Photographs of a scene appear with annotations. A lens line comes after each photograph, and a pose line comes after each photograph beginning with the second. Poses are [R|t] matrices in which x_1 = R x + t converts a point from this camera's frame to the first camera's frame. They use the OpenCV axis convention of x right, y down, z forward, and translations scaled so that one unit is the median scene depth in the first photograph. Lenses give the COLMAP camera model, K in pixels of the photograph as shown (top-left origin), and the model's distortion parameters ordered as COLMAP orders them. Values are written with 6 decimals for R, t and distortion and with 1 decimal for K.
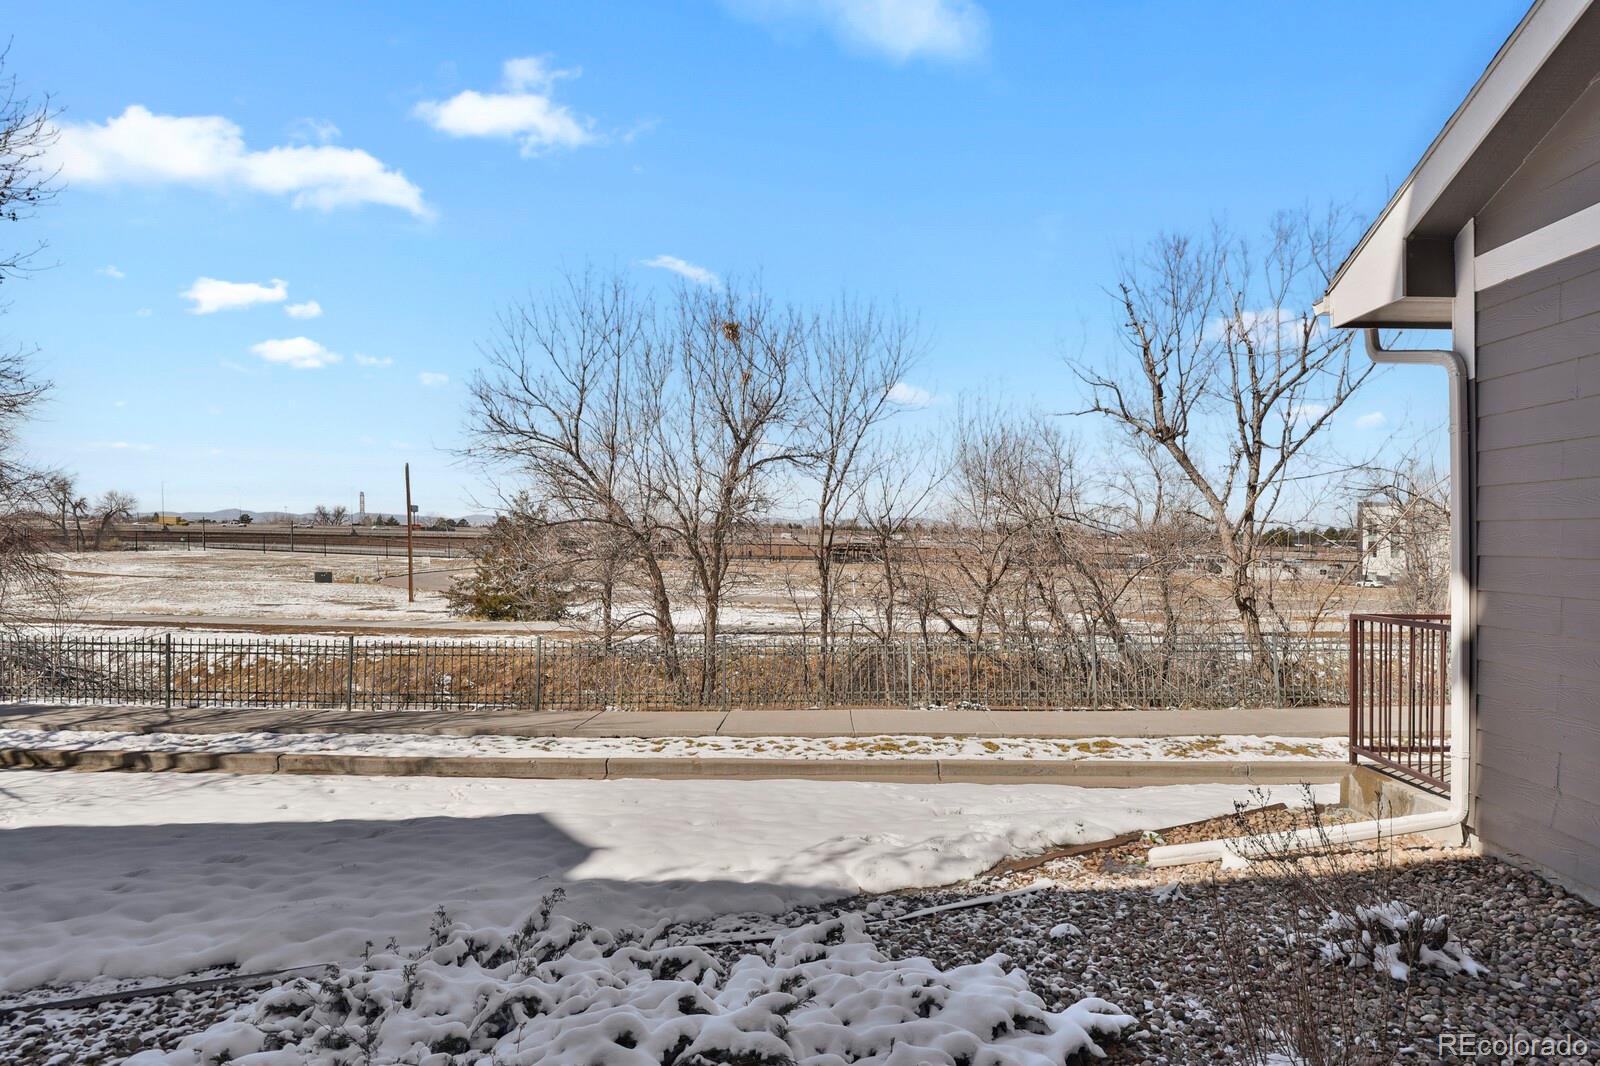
lens RADIAL K [[772.6, 0, 800.2], [0, 772.6, 556.8], [0, 0, 1]] dist [-0.003466, -0.016278]
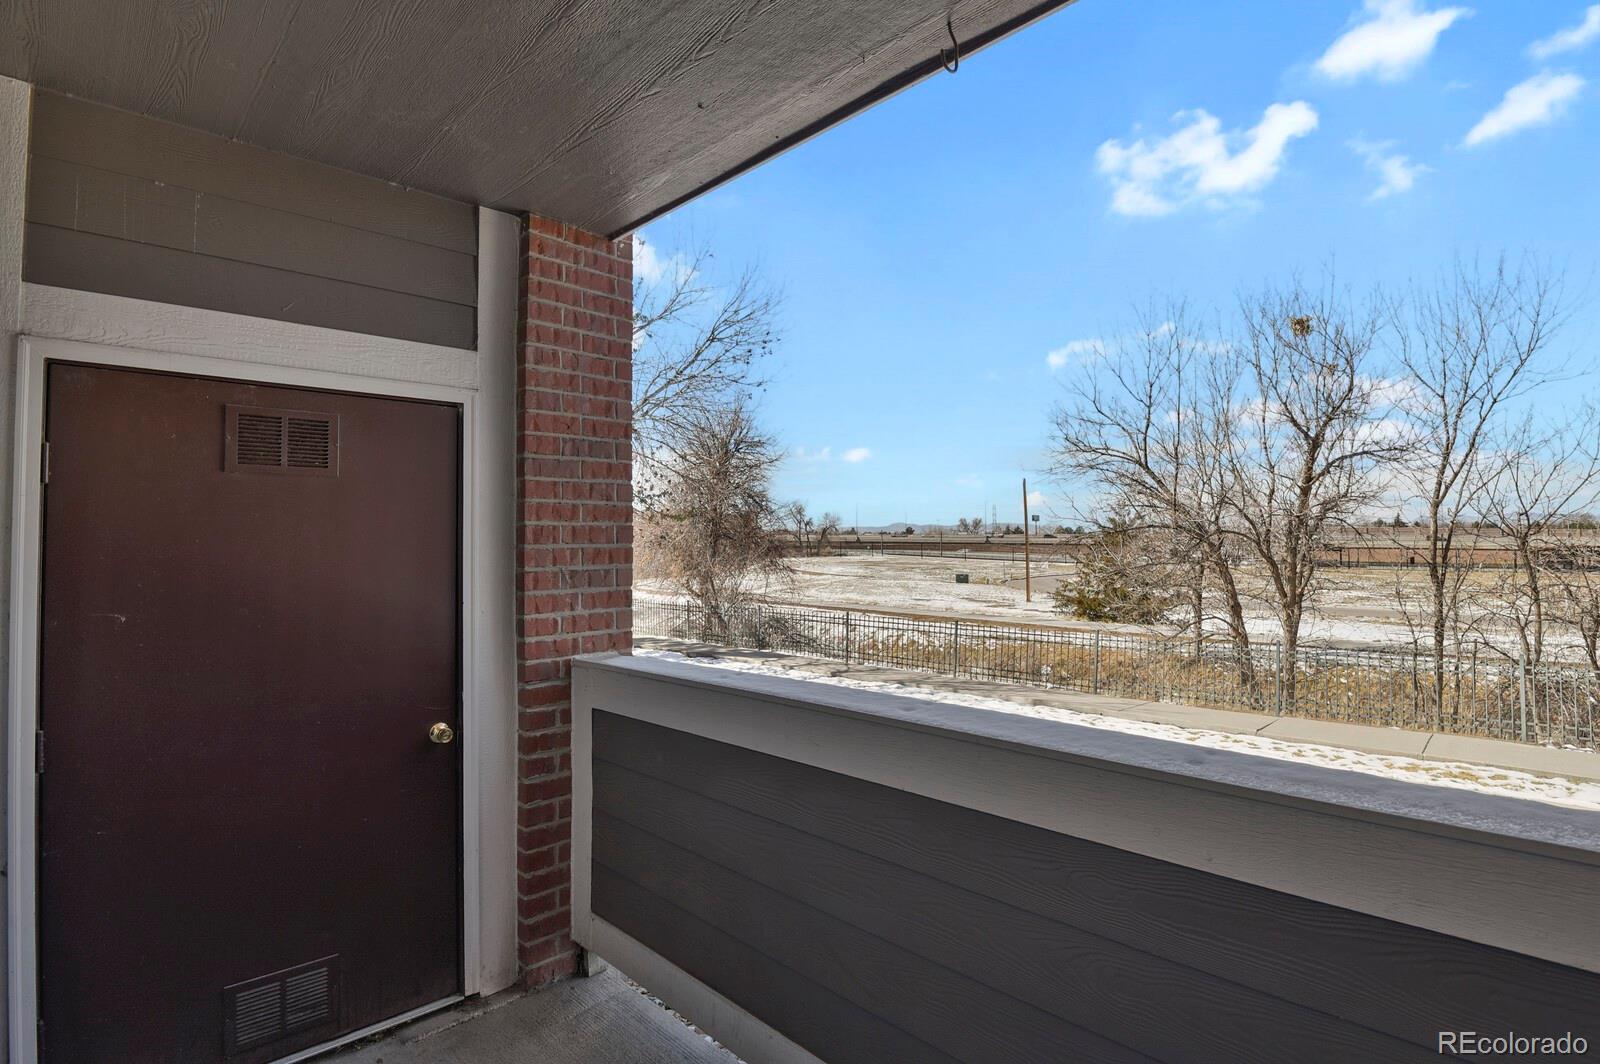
lens RADIAL K [[808.1, 0, 800.0], [0, 808.1, 532.0], [0, 0, 1]] dist [0.000233, 0.000087]
pose [[0.715097, -0.021516, -0.698694, 0.100002], [-0.005606, 0.999318, -0.036511, 0.002255], [0.699003, 0.030025, 0.714488, -0.090488]]
